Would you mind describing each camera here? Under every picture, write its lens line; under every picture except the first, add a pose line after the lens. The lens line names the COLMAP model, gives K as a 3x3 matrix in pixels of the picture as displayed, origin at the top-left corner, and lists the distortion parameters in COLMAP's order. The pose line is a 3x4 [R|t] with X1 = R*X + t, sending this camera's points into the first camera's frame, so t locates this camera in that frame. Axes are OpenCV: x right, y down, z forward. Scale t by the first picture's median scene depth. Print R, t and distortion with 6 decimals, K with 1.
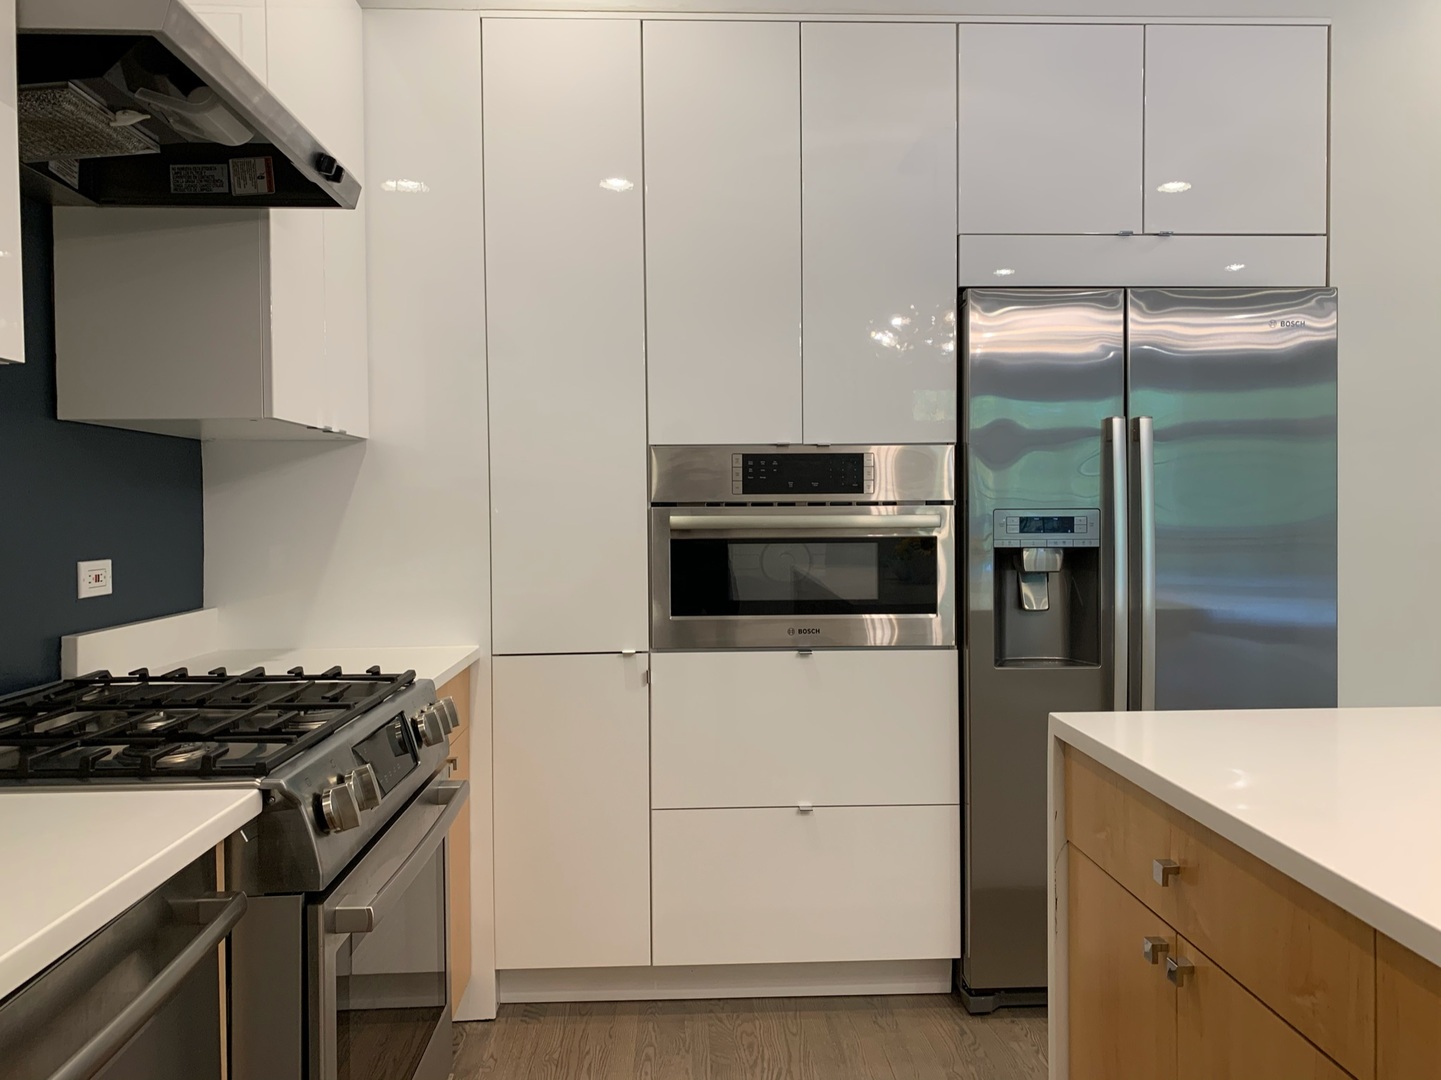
lens RADIAL K [[1086.2, 0, 717.9], [0, 1086.2, 536.6], [0, 0, 1]] dist [0.051006, -0.070753]
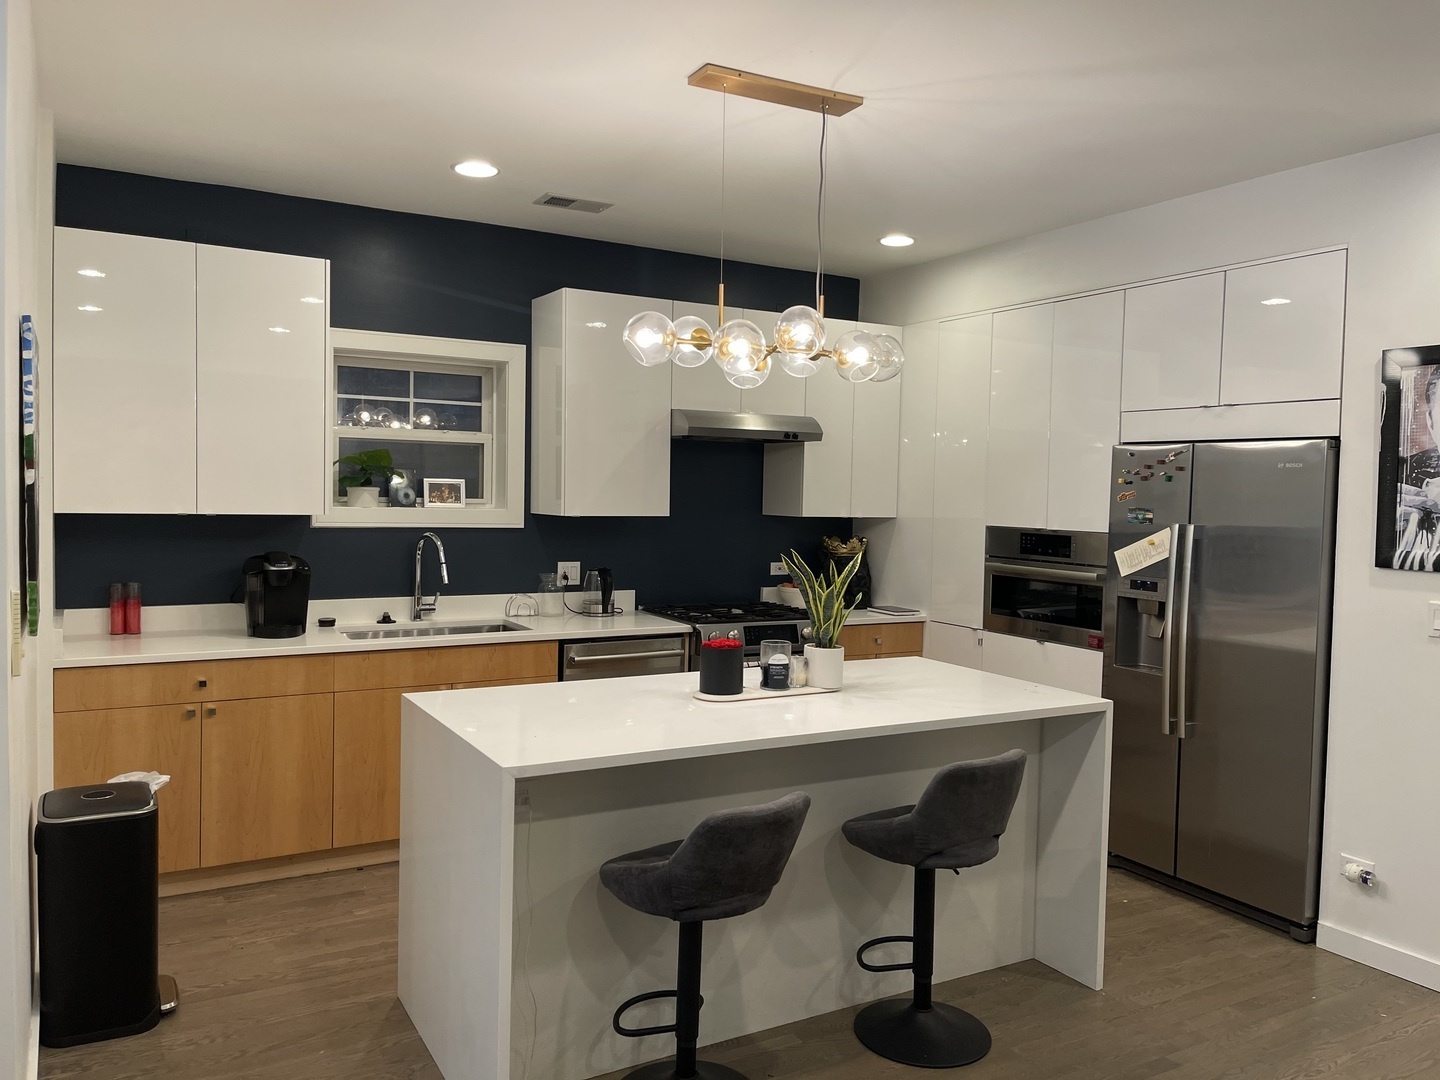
lens RADIAL K [[1072.1, 0, 721.4], [0, 1072.1, 535.5], [0, 0, 1]] dist [0.030227, -0.006096]
pose [[0.460656, 0.057478, -0.885716, 1.449664], [-0.045495, 0.998118, 0.041110, -0.124877], [0.886412, 0.021358, 0.462404, -0.335899]]
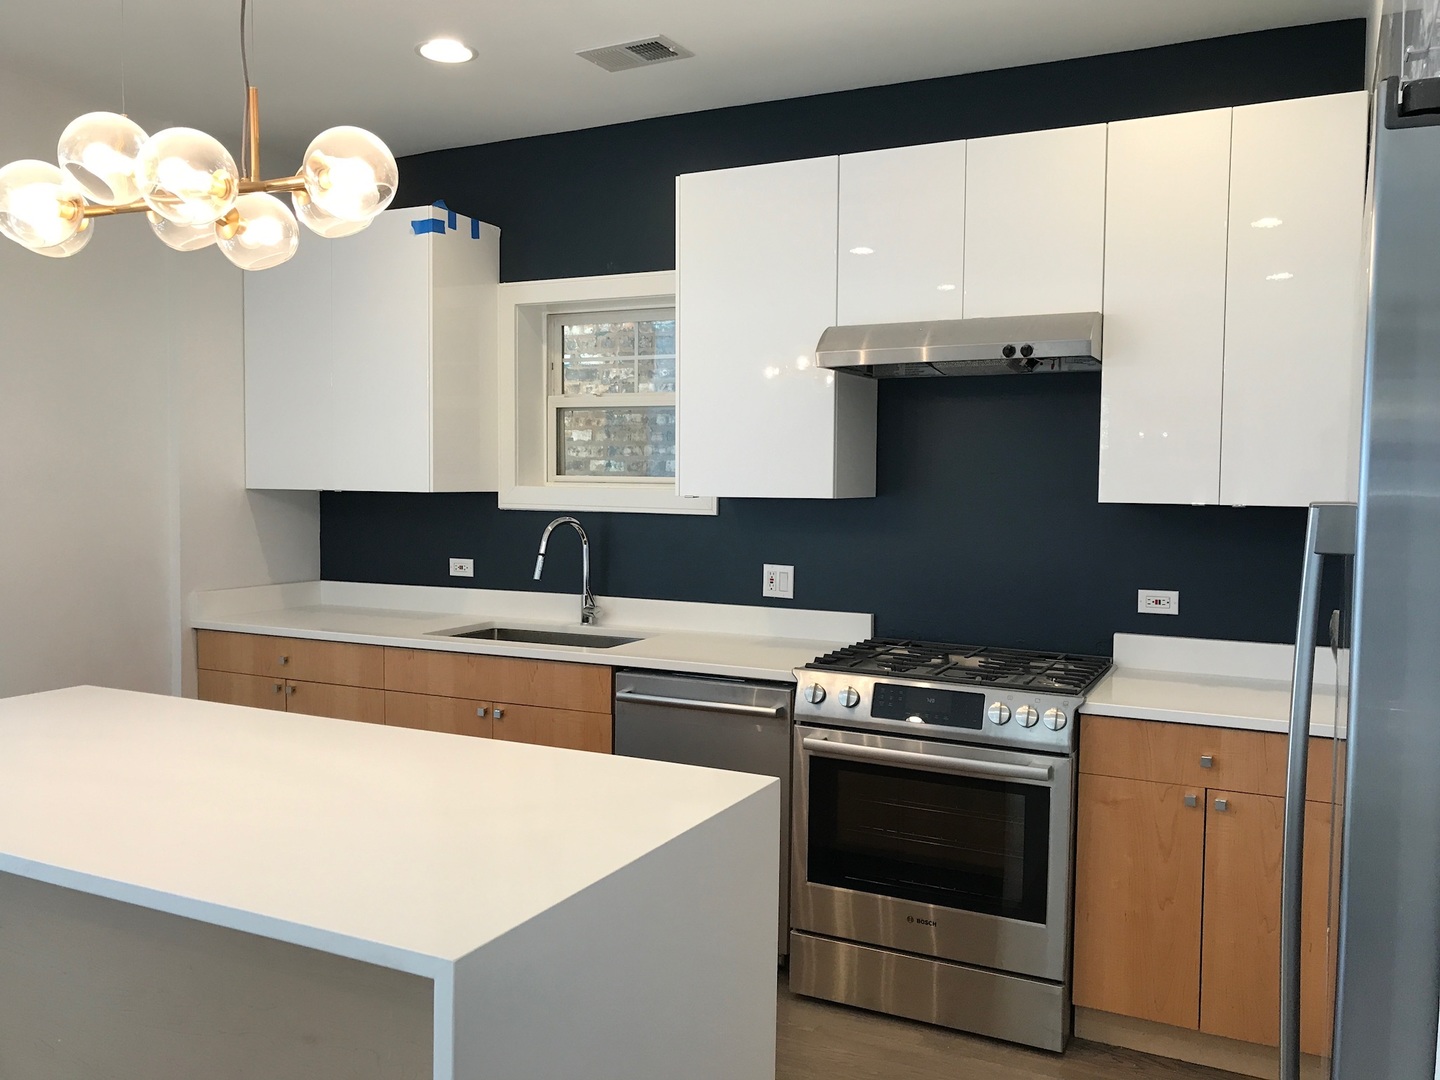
lens RADIAL K [[1193.6, 0, 720.0], [0, 1193.6, 540.0], [0, 0, 1]] dist [0.050313, -0.000203]
pose [[-0.474983, 0.043875, -0.878900, 0.962442], [-0.029058, 0.997430, 0.065496, -0.112838], [0.879515, 0.056649, -0.472488, 0.998296]]
